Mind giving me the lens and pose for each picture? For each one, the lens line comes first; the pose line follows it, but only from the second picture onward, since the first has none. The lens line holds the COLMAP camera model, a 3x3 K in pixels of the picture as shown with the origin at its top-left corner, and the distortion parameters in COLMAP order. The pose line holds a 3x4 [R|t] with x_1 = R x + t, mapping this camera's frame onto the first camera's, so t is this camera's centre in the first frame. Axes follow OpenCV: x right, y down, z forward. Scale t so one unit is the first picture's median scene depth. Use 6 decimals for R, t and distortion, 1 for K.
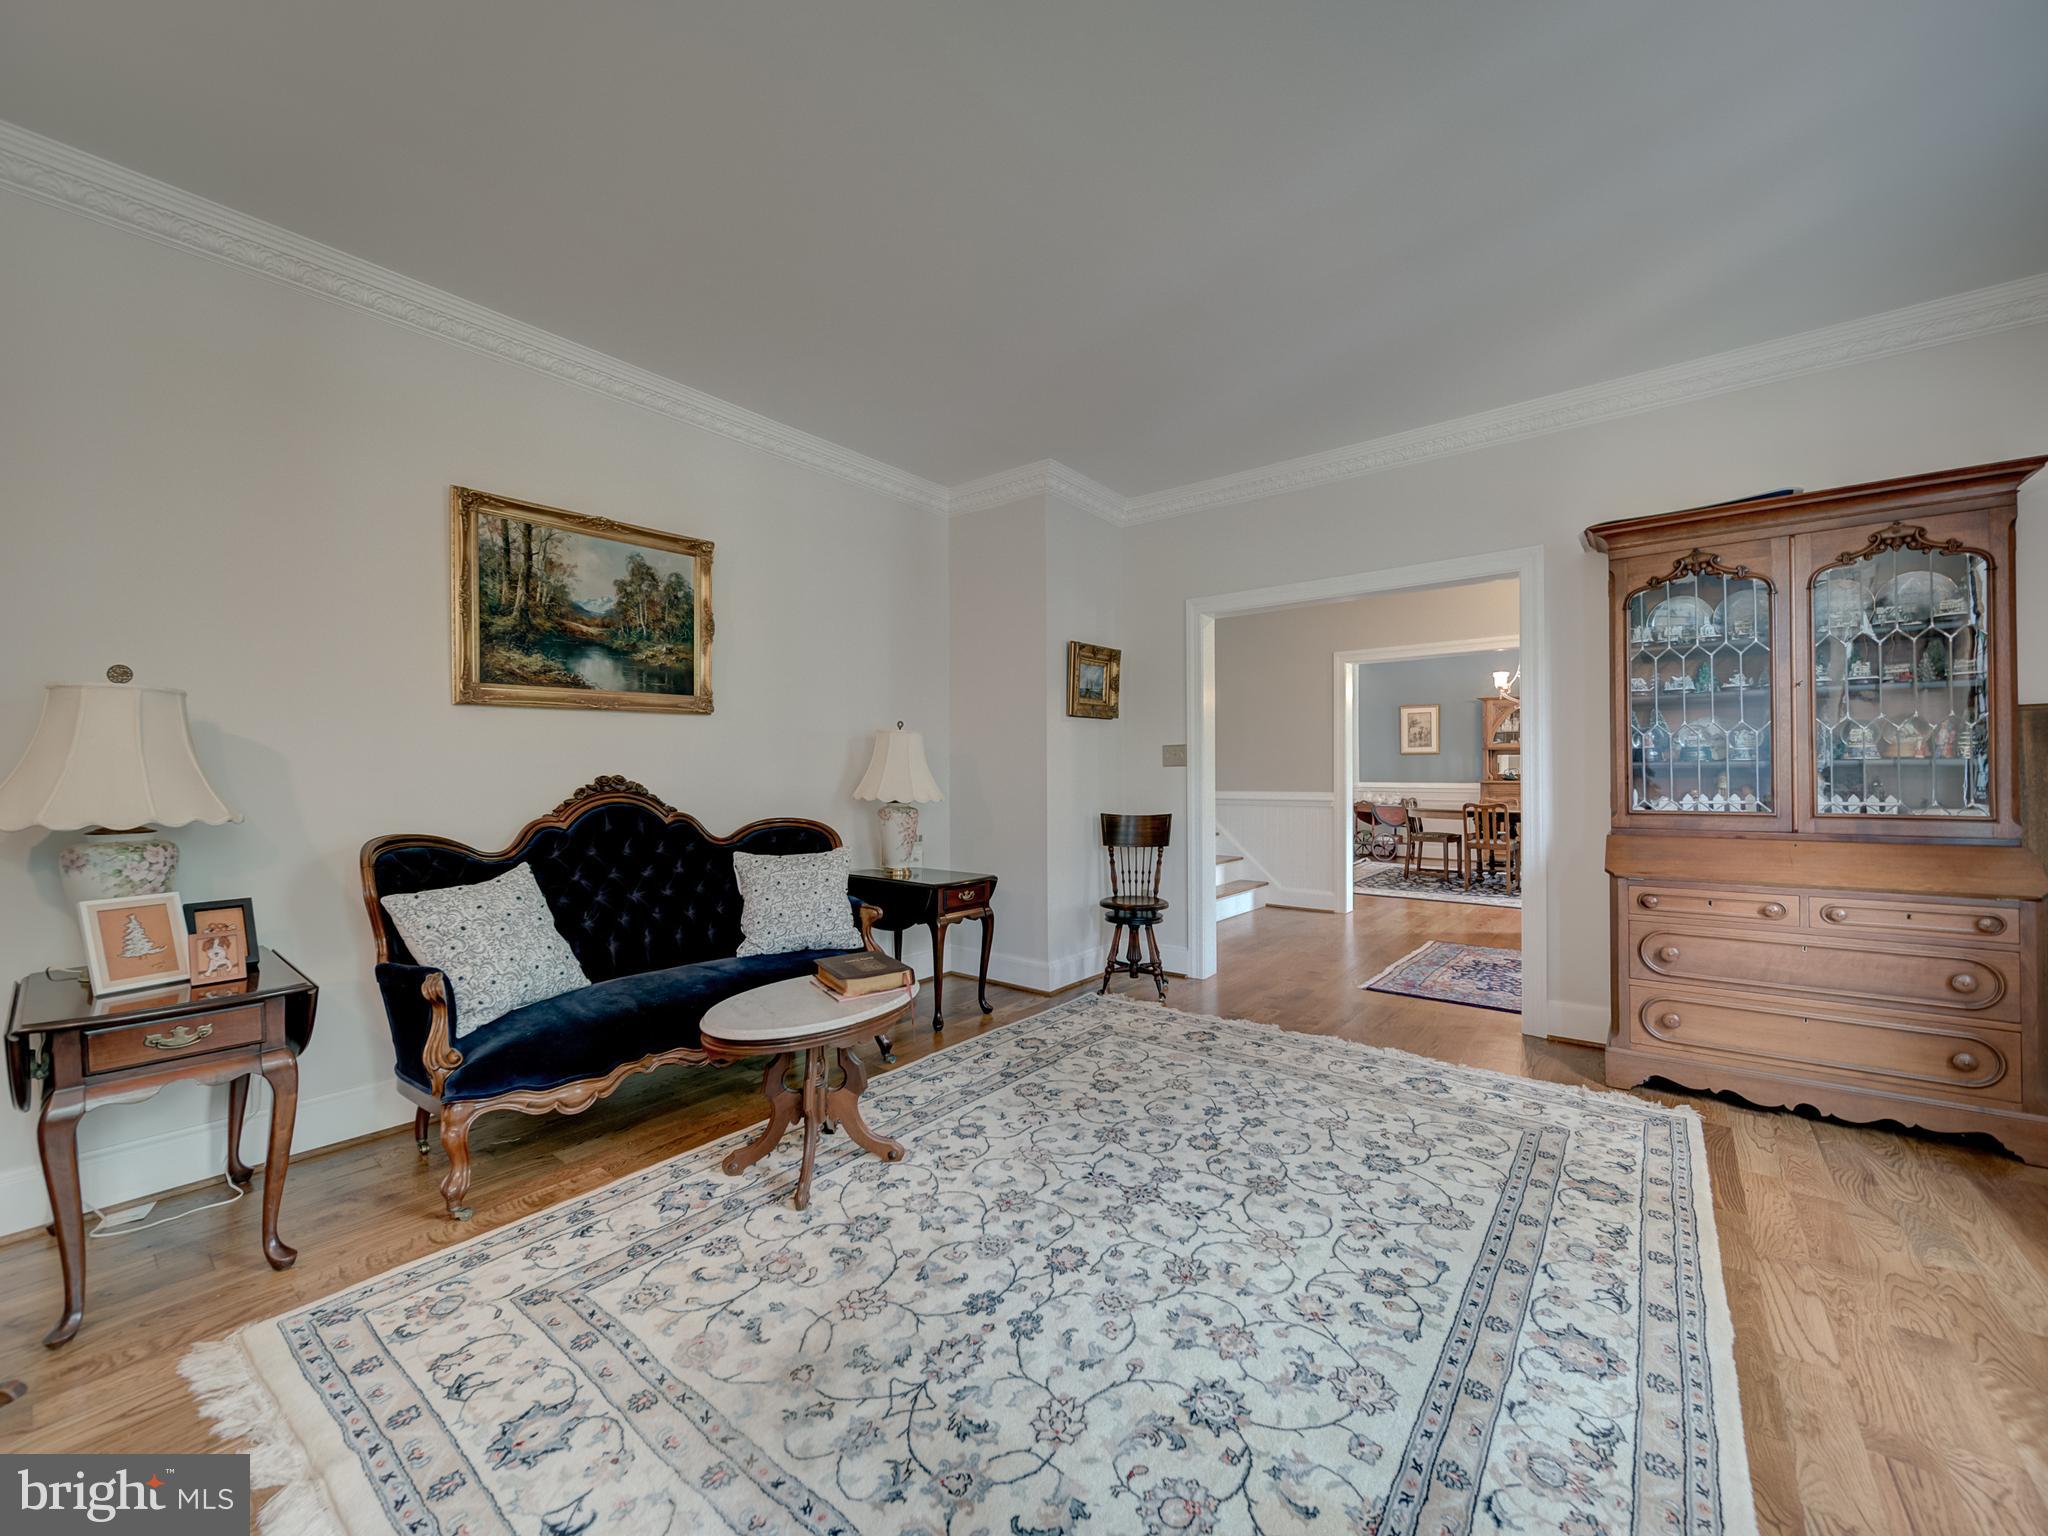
lens RADIAL K [[805.2, 0, 1024.0], [0, 805.2, 768.0], [0, 0, 1]] dist [-0.000300, -0.000040]
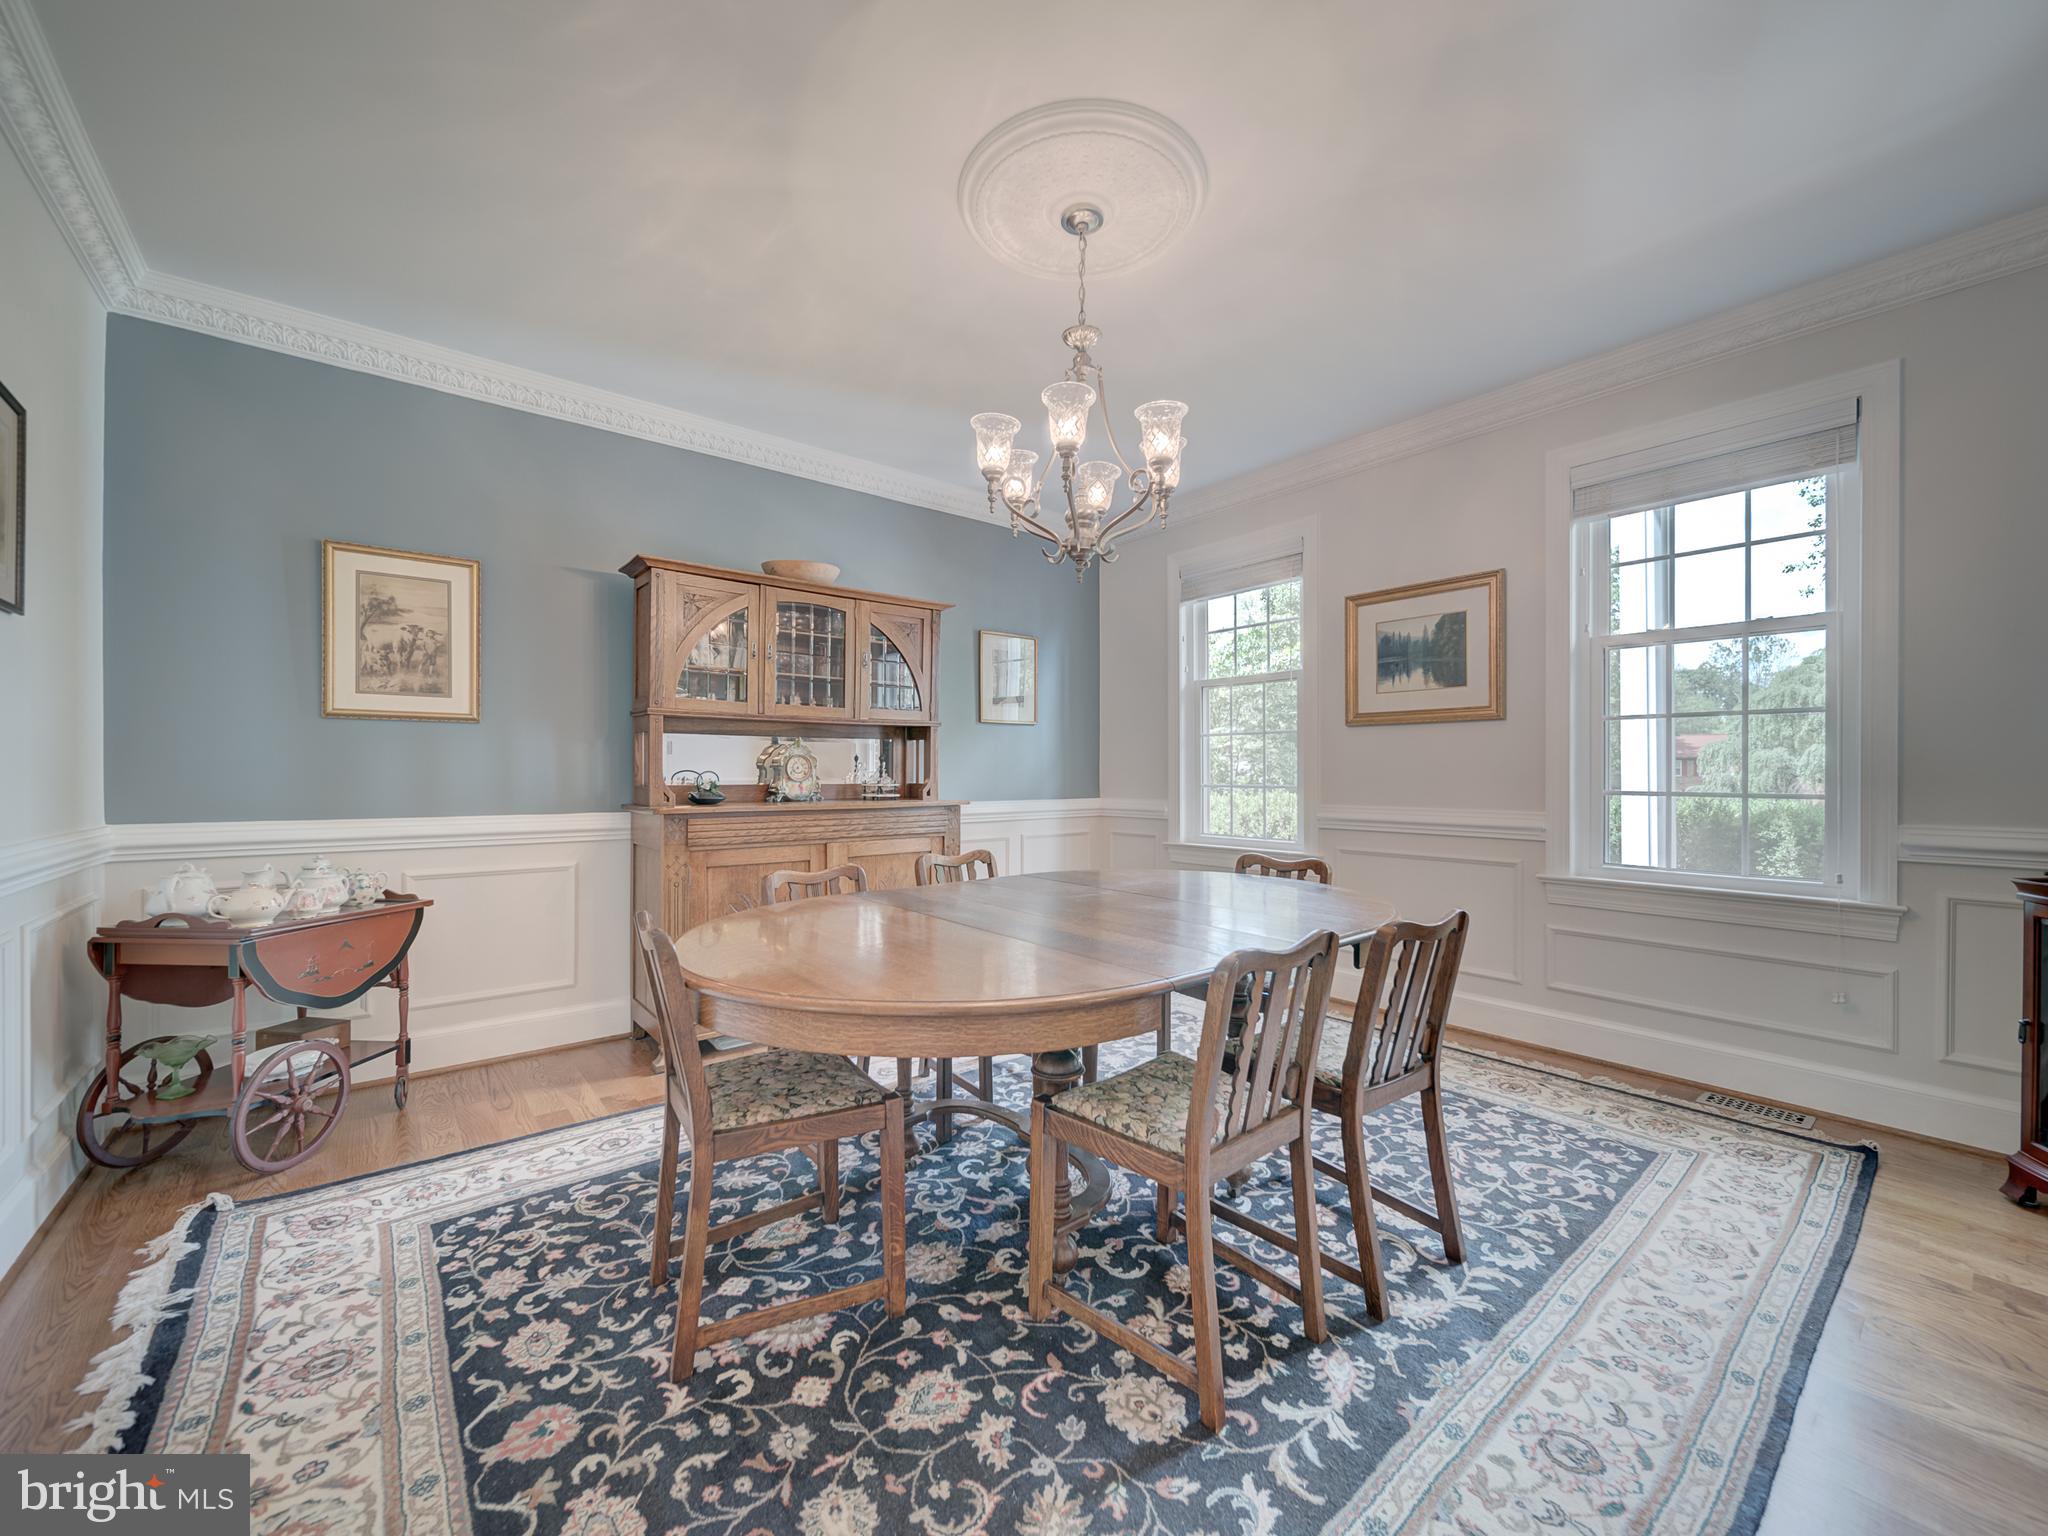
lens RADIAL K [[805.2, 0, 1024.0], [0, 805.2, 768.0], [0, 0, 1]] dist [-0.000300, -0.000040]
pose [[0.214049, 0.013285, 0.976733, 0.256657], [-0.008425, 0.999895, -0.011754, 0.001998], [-0.976787, -0.005713, 0.214138, 0.720562]]
